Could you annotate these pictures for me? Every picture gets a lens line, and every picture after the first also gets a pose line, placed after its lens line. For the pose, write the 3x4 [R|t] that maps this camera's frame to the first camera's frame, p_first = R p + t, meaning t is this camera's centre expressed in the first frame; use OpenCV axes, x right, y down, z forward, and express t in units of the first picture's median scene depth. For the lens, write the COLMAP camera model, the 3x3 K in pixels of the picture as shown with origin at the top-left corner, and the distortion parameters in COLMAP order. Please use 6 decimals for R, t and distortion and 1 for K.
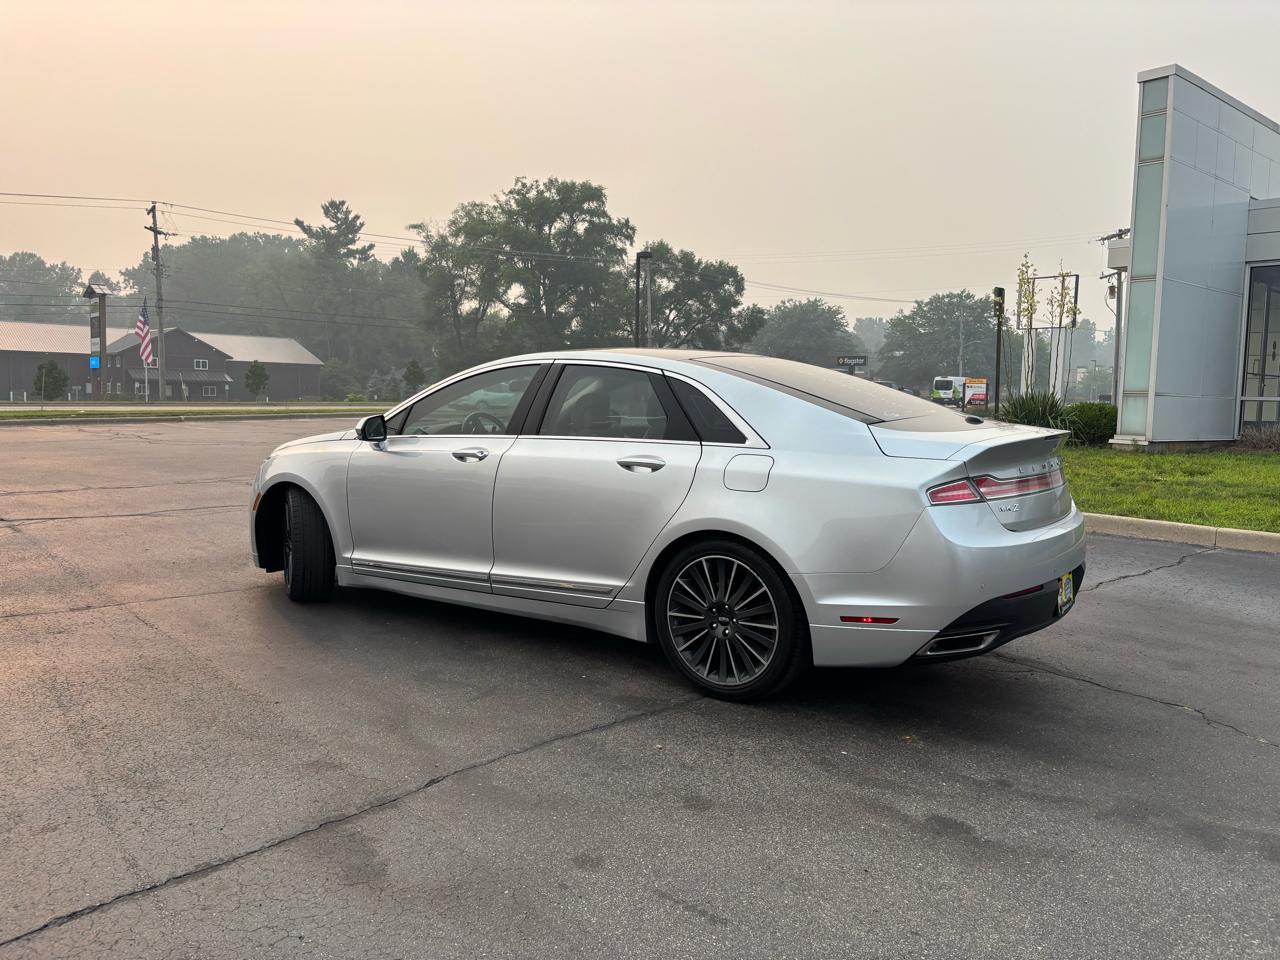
lens RADIAL K [[986.7, 0, 647.0], [0, 986.7, 490.6], [0, 0, 1]] dist [0.050357, -0.068089]
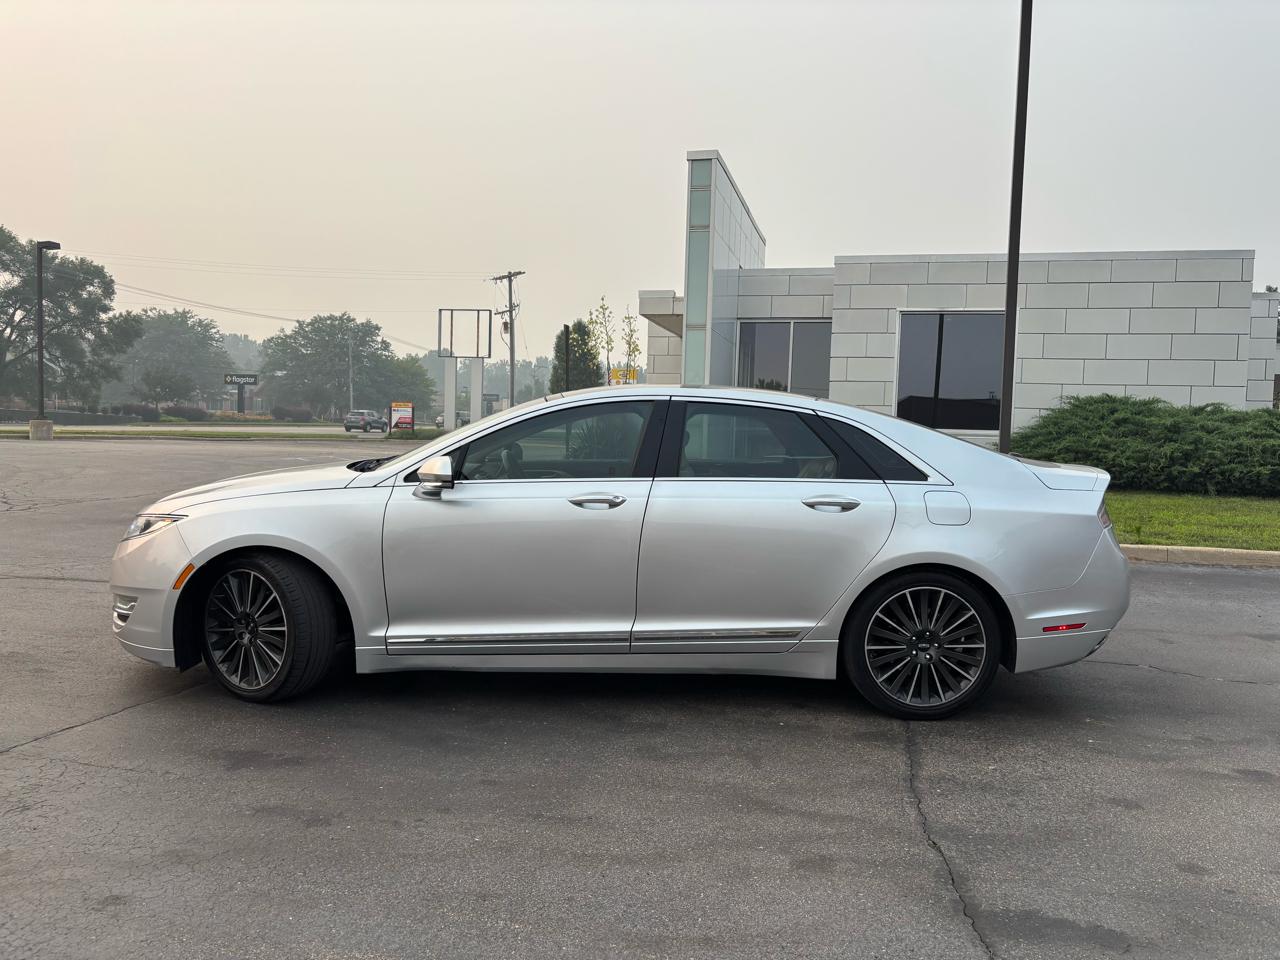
lens RADIAL K [[986.7, 0, 647.0], [0, 986.7, 490.6], [0, 0, 1]] dist [0.050357, -0.068089]
pose [[0.796624, -0.033789, 0.603530, -0.682905], [0.046423, 0.998908, -0.005351, -0.038680], [-0.602690, 0.032281, 0.797322, 0.267607]]
